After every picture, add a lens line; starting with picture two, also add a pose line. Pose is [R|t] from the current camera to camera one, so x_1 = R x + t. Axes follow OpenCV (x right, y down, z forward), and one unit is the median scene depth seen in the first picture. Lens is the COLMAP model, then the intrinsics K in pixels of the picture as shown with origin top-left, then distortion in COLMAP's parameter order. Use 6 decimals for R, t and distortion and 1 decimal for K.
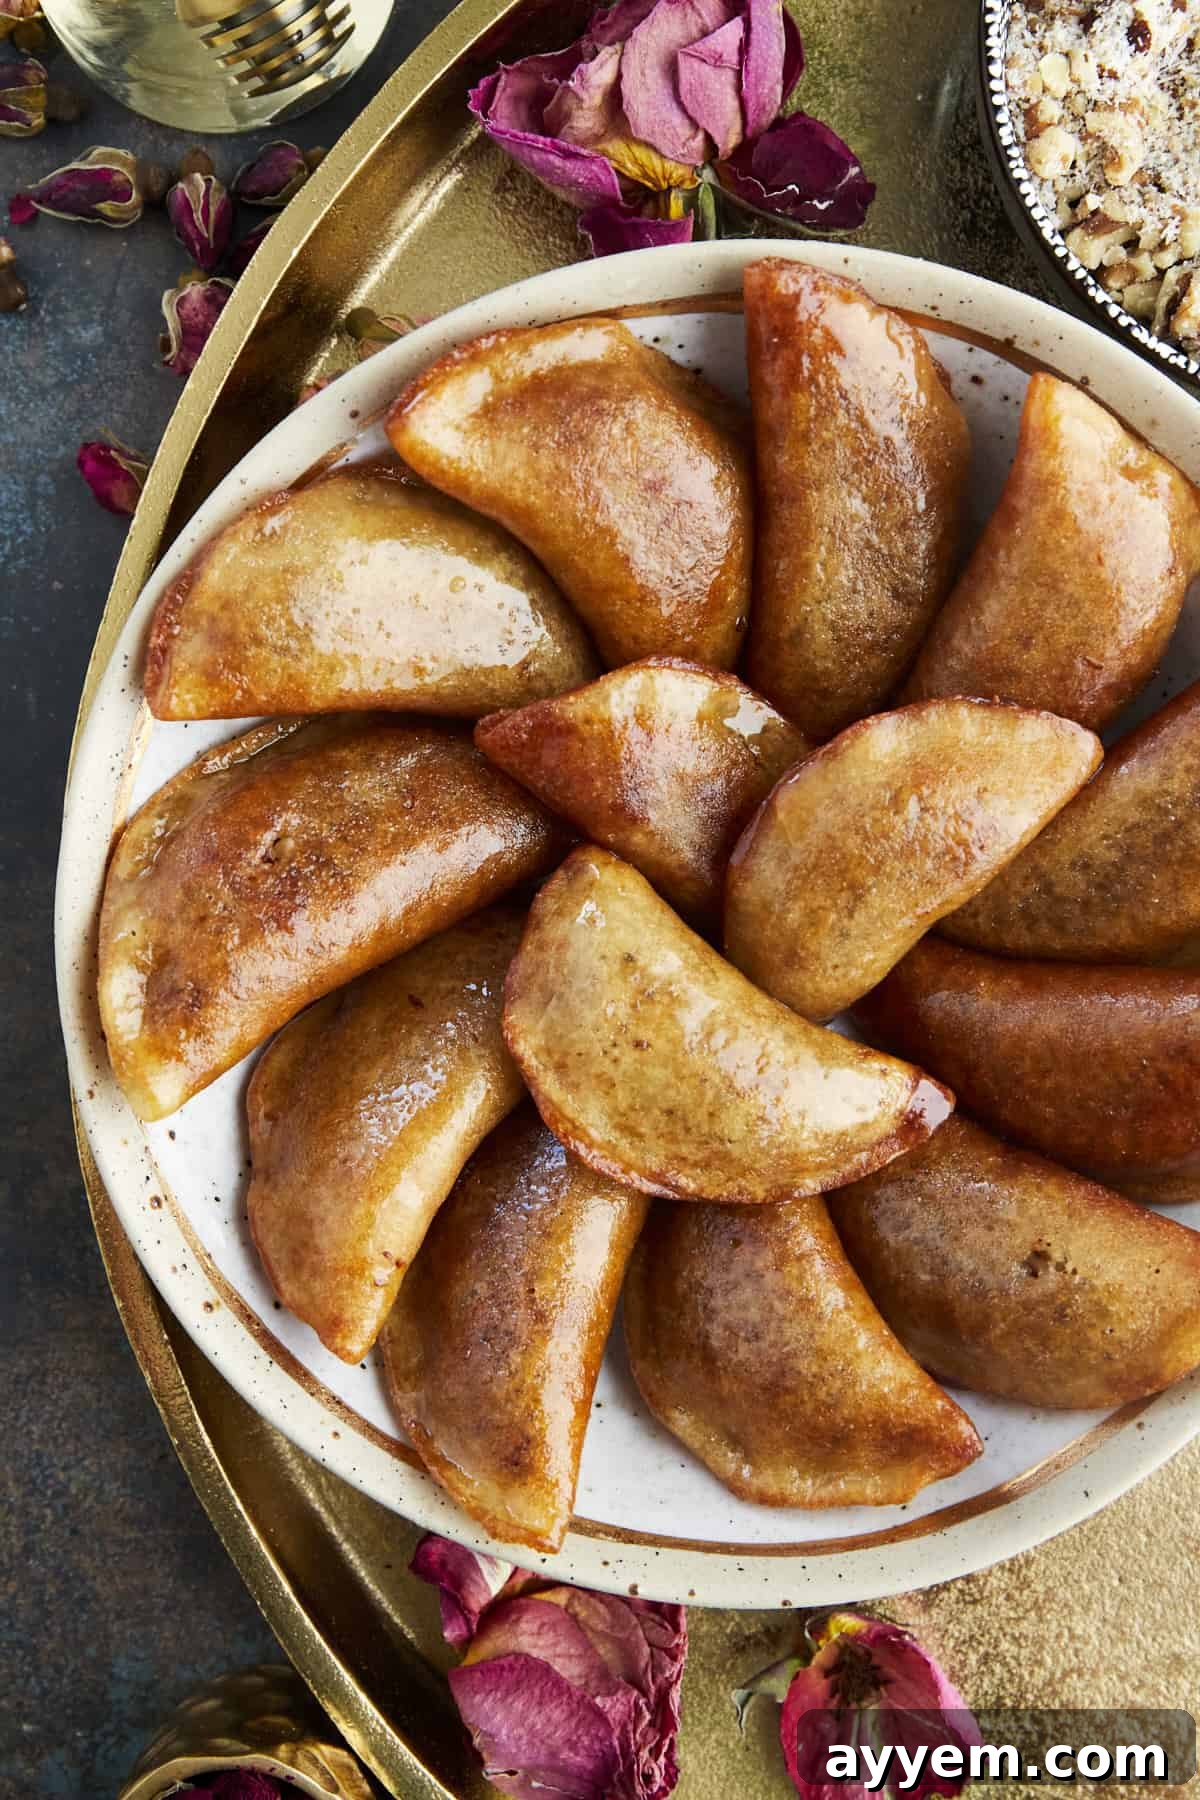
lens RADIAL K [[2357.1, 0, 600.0], [0, 2357.1, 900.0], [0, 0, 1]] dist [-0.008782, -0.007386]
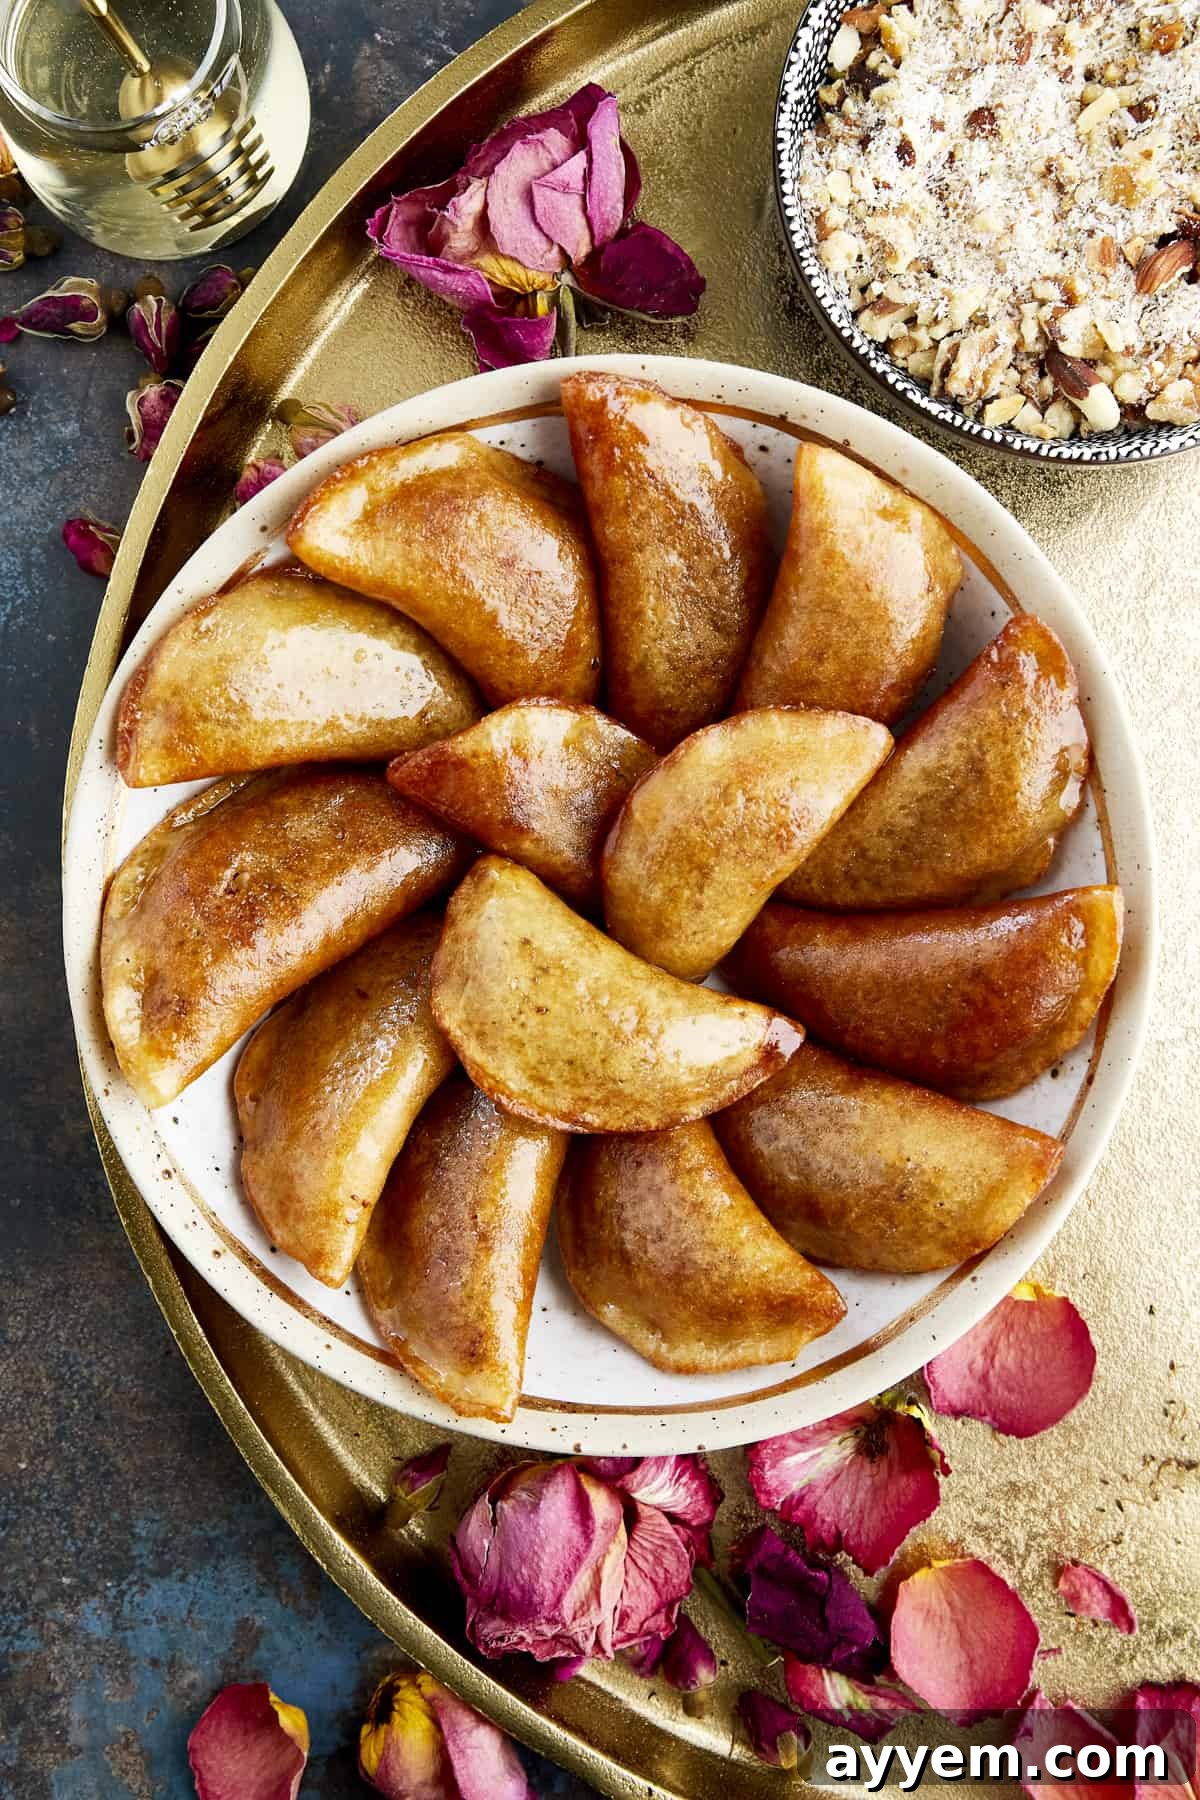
lens RADIAL K [[2357.1, 0, 600.0], [0, 2357.1, 900.0], [0, 0, 1]] dist [-0.008782, -0.007386]
pose [[0.995139, -0.096534, -0.019487, 0.076960], [0.096429, 0.995320, -0.006279, 0.014118], [0.020002, 0.004369, 0.999790, -0.238423]]
